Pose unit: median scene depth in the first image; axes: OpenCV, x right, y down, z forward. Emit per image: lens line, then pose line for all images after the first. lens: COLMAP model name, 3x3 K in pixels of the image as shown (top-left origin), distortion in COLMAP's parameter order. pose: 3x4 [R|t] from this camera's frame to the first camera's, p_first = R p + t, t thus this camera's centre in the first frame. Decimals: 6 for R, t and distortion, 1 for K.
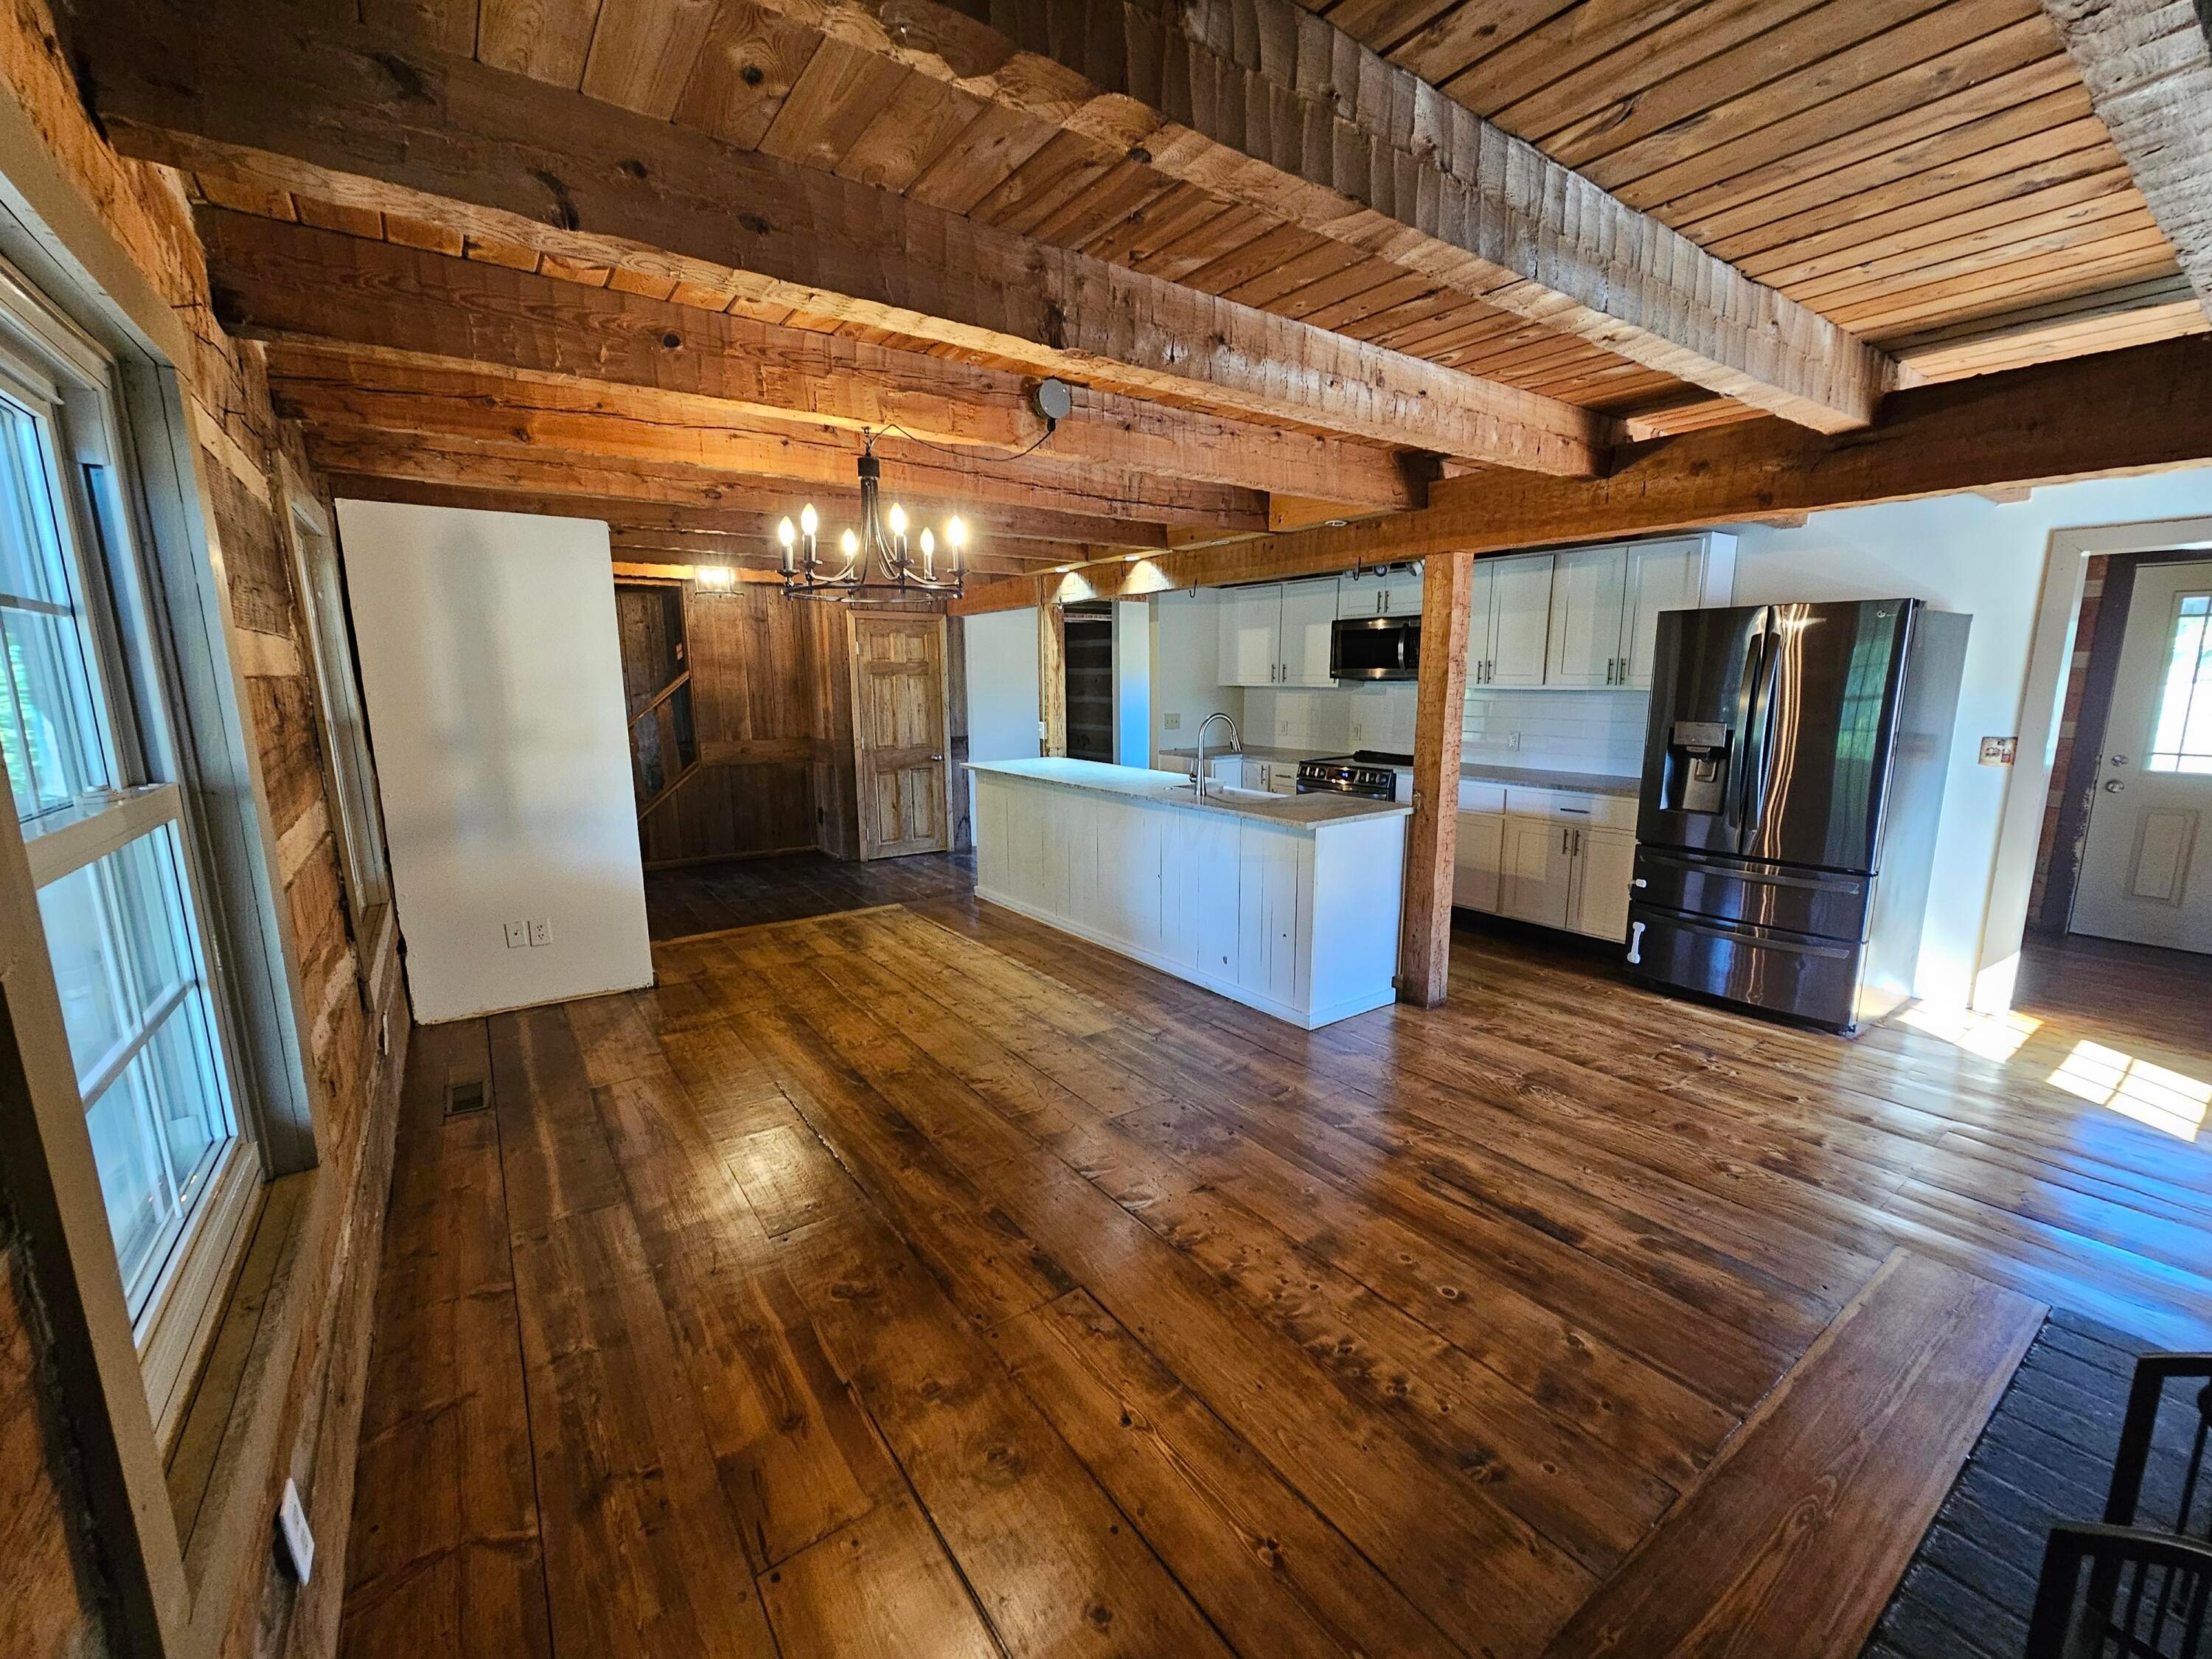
lens RADIAL K [[905.3, 0, 1105.7], [0, 905.3, 837.7], [0, 0, 1]] dist [-0.000535, 0.000286]
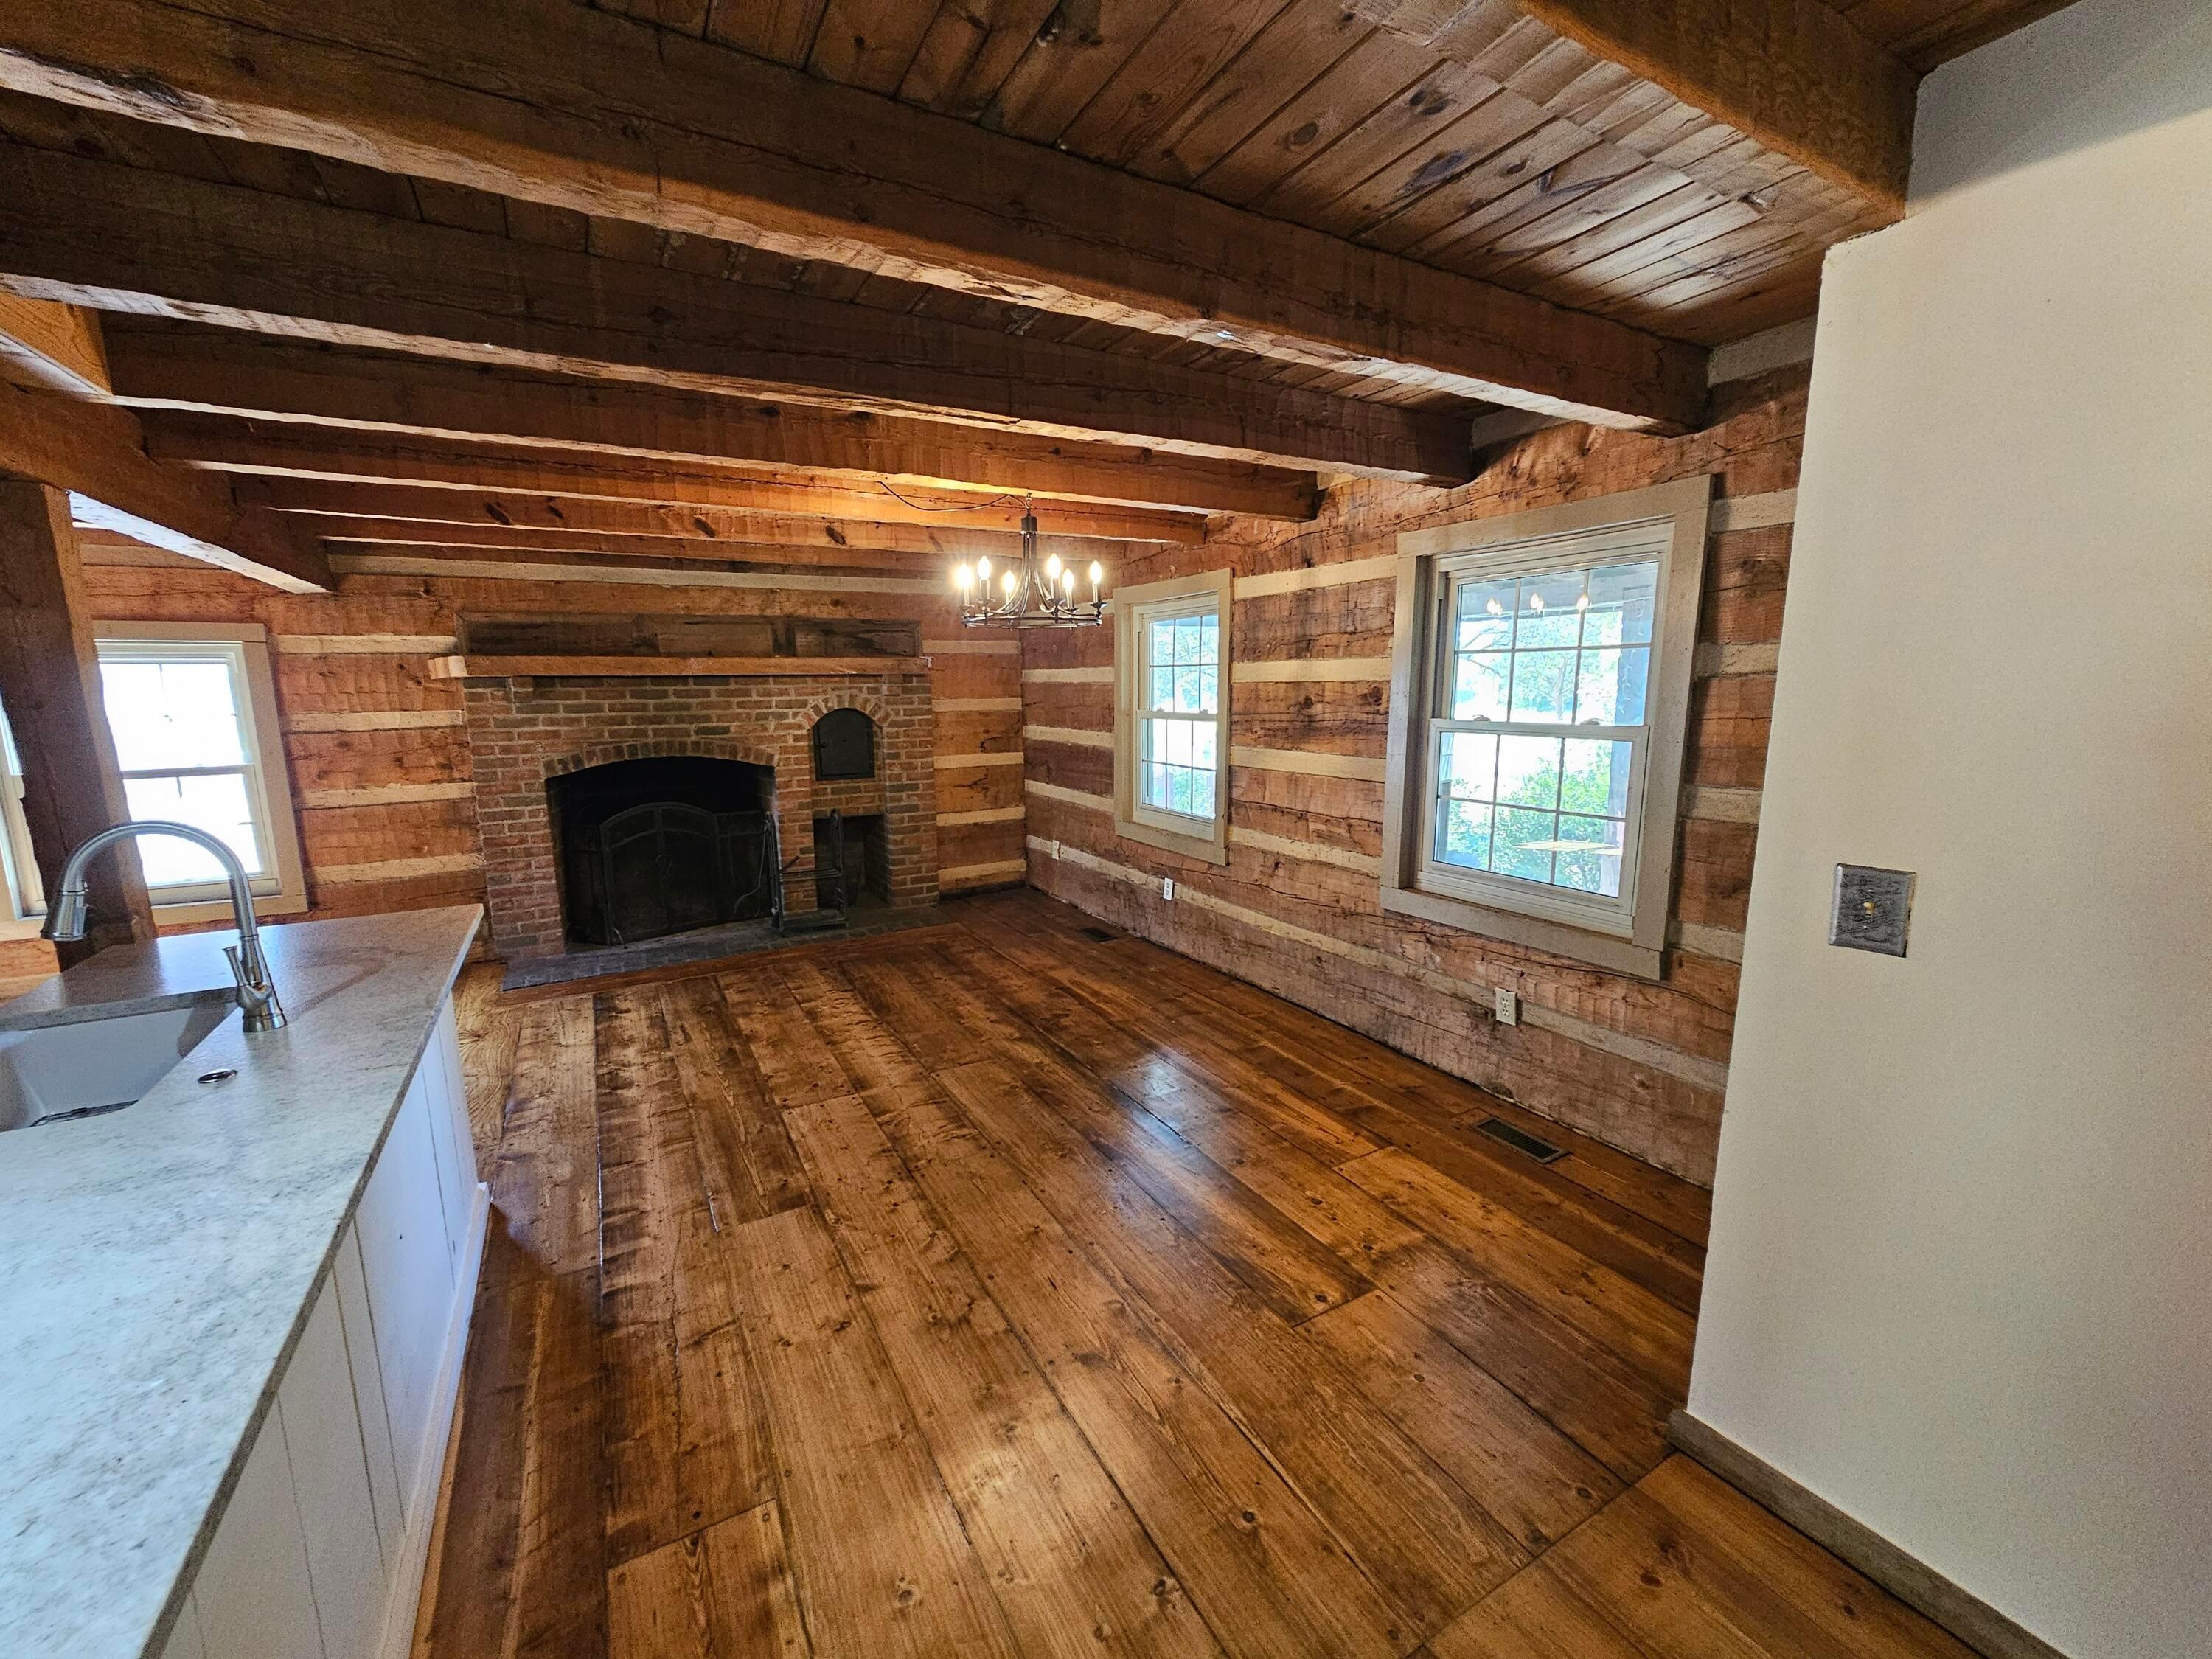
lens RADIAL K [[905.3, 0, 1101.0], [0, 905.3, 831.9], [0, 0, 1]] dist [-0.000535, 0.000286]
pose [[-0.994212, -0.001770, 0.107421, -0.327920], [0.034813, 0.940607, 0.337706, -0.283511], [-0.101638, 0.339491, -0.935102, 1.533964]]
